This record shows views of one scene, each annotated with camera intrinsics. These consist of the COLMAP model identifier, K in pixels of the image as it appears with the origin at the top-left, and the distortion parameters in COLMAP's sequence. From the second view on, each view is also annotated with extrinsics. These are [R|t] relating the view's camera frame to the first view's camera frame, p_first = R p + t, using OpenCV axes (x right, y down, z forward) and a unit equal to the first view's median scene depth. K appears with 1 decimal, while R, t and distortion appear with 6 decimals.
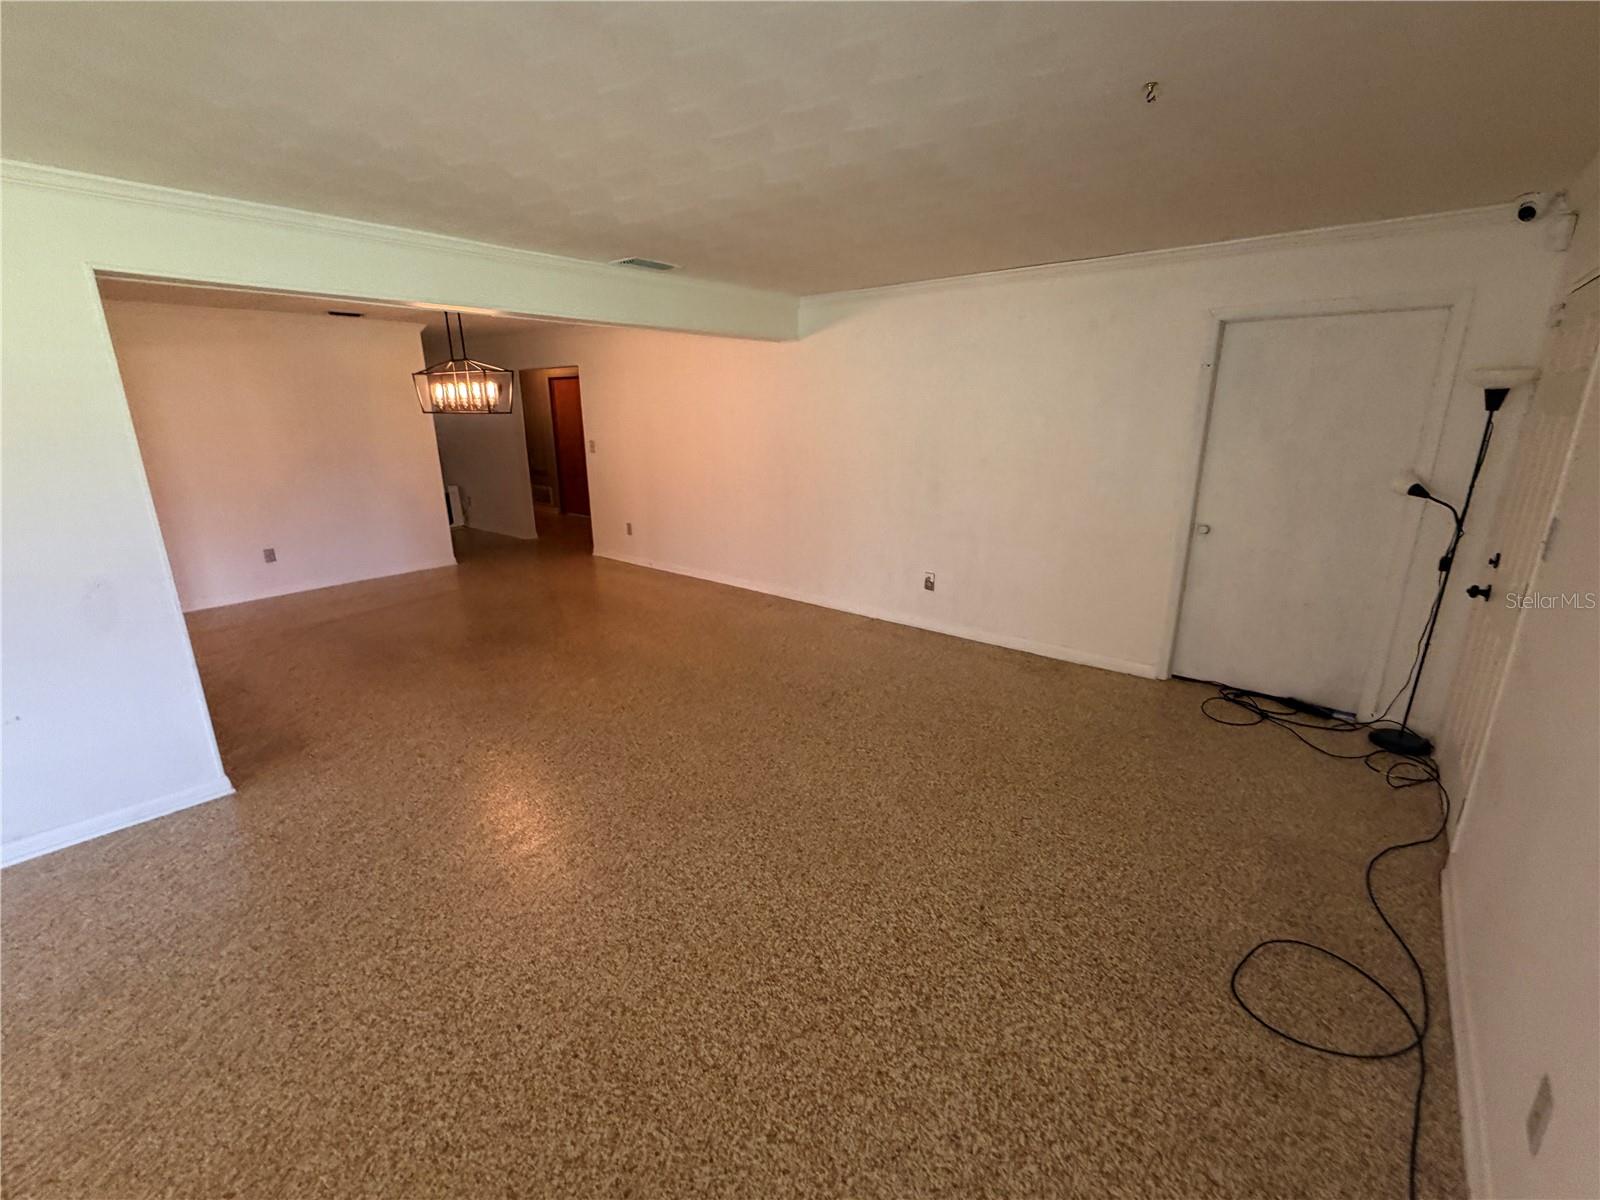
lens RADIAL K [[668.7, 0, 794.5], [0, 668.7, 603.5], [0, 0, 1]] dist [0.013192, -0.007169]
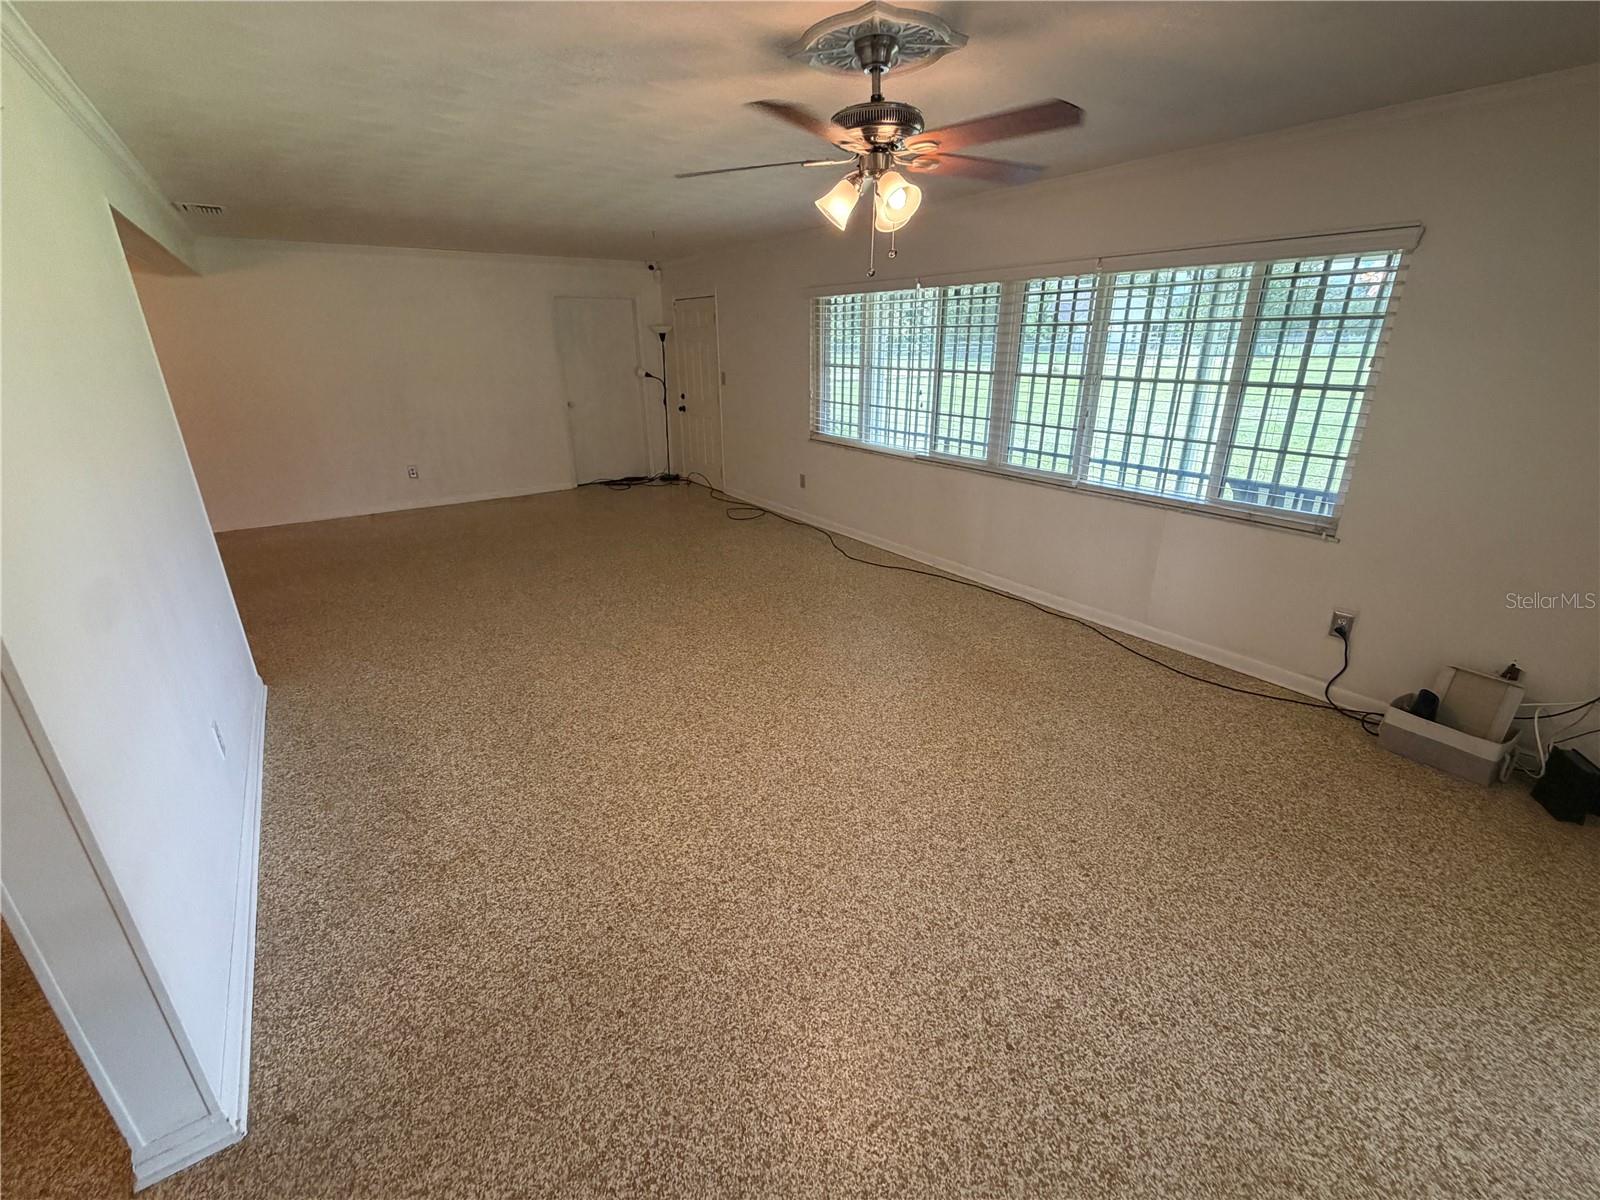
lens RADIAL K [[691.2, 0, 810.0], [0, 691.2, 600.7], [0, 0, 1]] dist [-0.000918, 0.000051]
pose [[0.227981, -0.342932, 0.911275, -1.713020], [0.278892, 0.919706, 0.276332, 0.070315], [-0.932868, 0.191149, 0.305317, -0.215860]]
